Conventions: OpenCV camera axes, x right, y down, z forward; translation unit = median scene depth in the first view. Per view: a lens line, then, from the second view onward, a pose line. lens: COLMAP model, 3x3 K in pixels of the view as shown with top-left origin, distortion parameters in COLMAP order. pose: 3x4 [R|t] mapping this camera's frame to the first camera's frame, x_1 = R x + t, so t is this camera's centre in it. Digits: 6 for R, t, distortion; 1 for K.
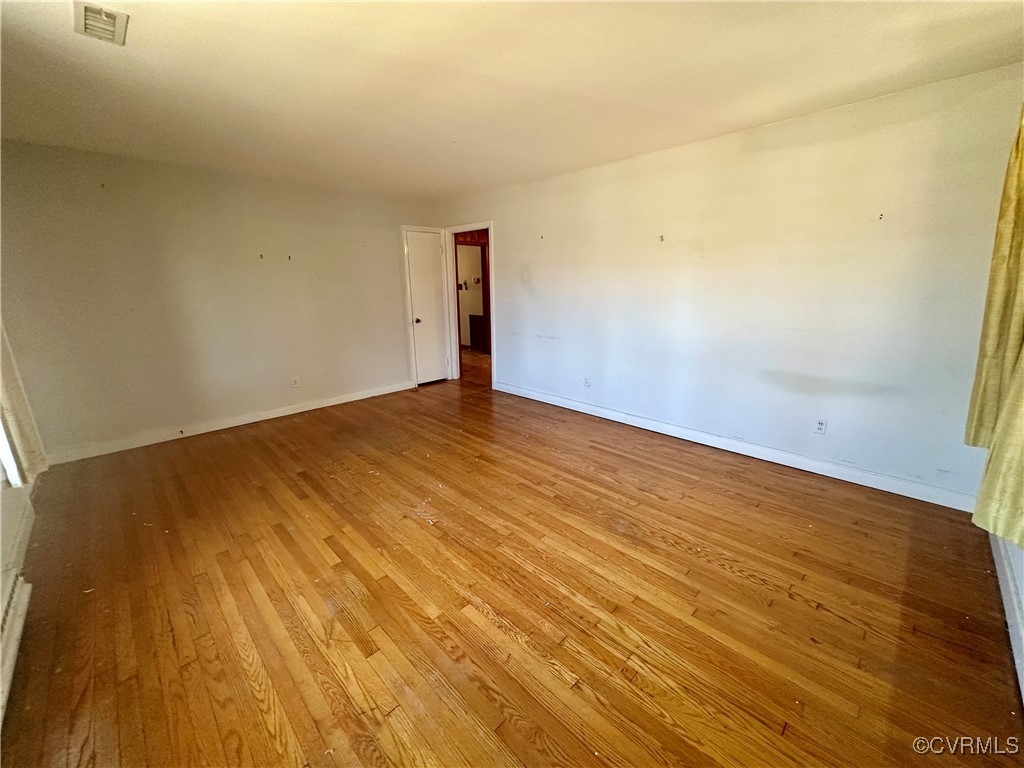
lens RADIAL K [[409.3, 0, 512.7], [0, 409.3, 382.7], [0, 0, 1]] dist [-0.001161, 0.000036]
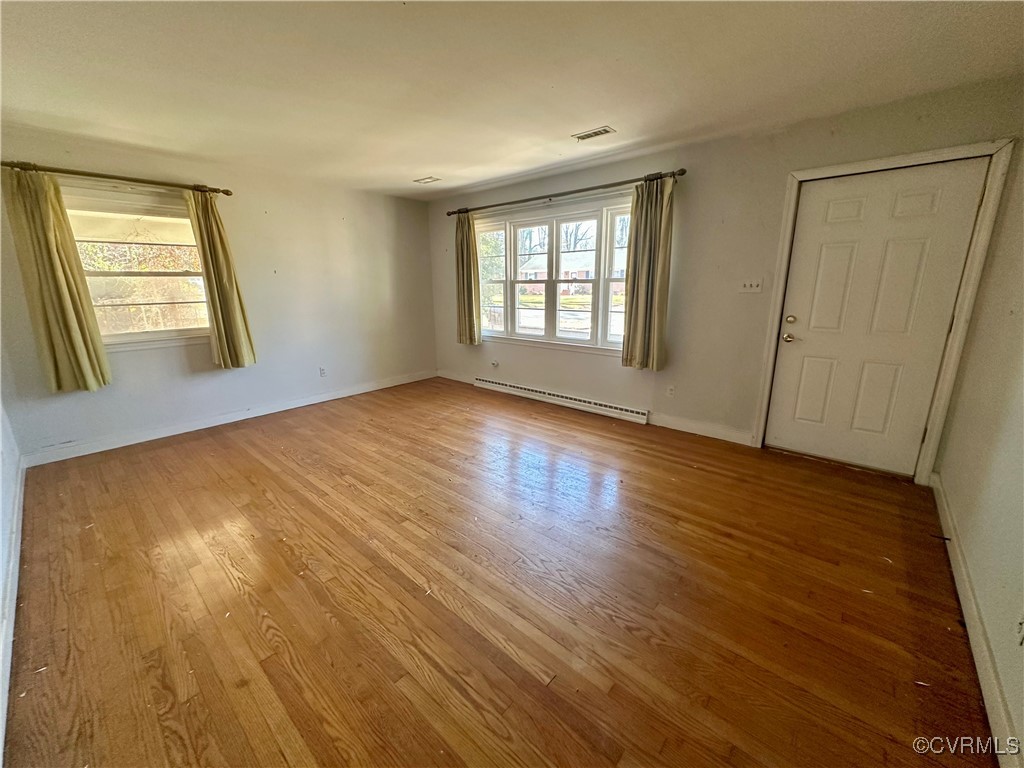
lens RADIAL K [[409.3, 0, 512.7], [0, 409.3, 382.7], [0, 0, 1]] dist [-0.001161, 0.000036]
pose [[-0.997623, 0.039038, -0.056781, -0.282759], [0.007947, 0.883719, 0.467950, -0.433643], [0.068446, 0.466387, -0.881929, 1.798115]]
